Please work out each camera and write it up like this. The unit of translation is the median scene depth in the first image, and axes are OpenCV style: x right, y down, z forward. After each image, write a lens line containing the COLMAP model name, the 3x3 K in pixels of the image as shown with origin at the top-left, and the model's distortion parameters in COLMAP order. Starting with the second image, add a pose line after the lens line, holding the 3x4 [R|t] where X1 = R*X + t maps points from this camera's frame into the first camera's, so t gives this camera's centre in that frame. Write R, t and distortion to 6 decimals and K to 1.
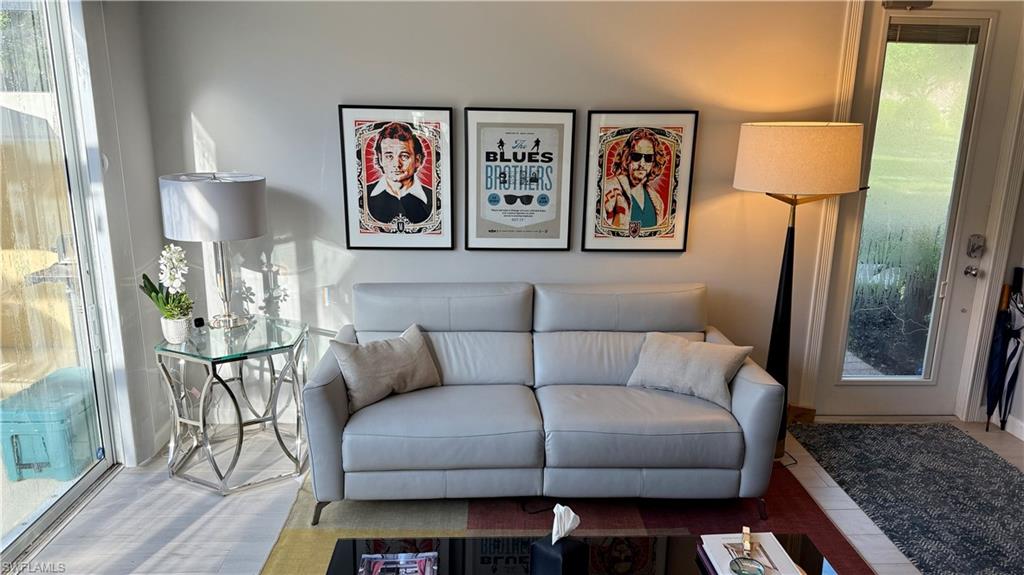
lens RADIAL K [[724.4, 0, 511.0], [0, 724.4, 284.2], [0, 0, 1]] dist [0.055032, -0.003853]
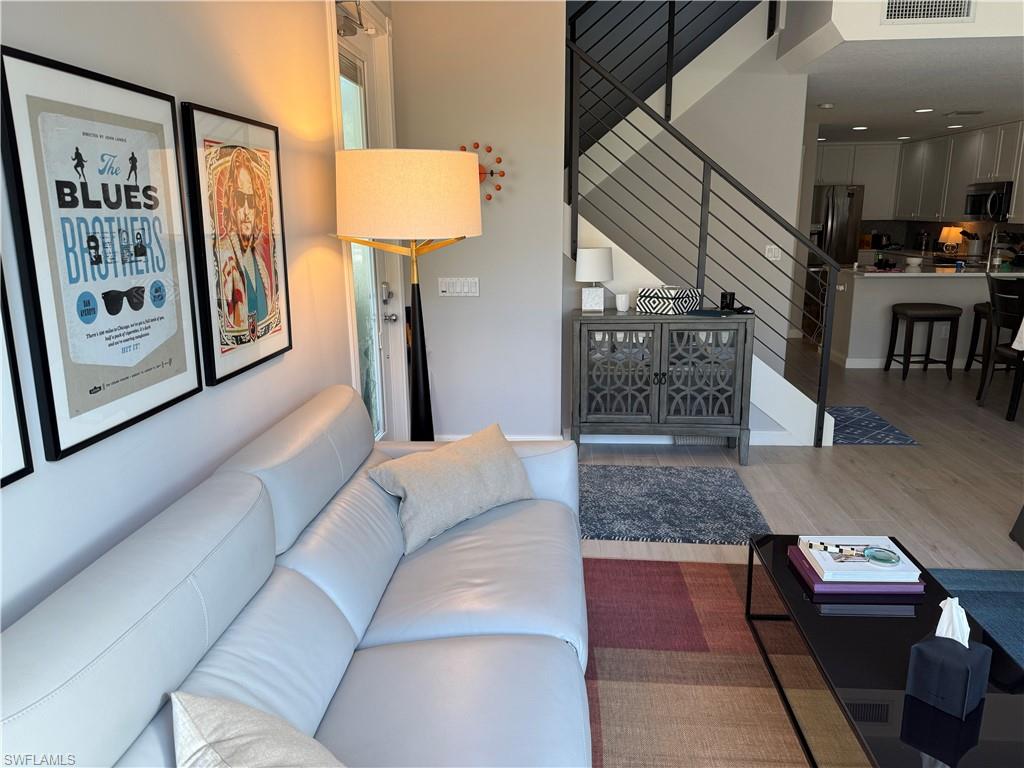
lens RADIAL K [[730.2, 0, 513.4], [0, 730.2, 381.4], [0, 0, 1]] dist [-0.000760, -0.012250]
pose [[0.110000, -0.235205, 0.965701, -0.383384], [0.259271, 0.944749, 0.200569, -0.099677], [-0.959520, 0.228316, 0.164904, 0.734582]]
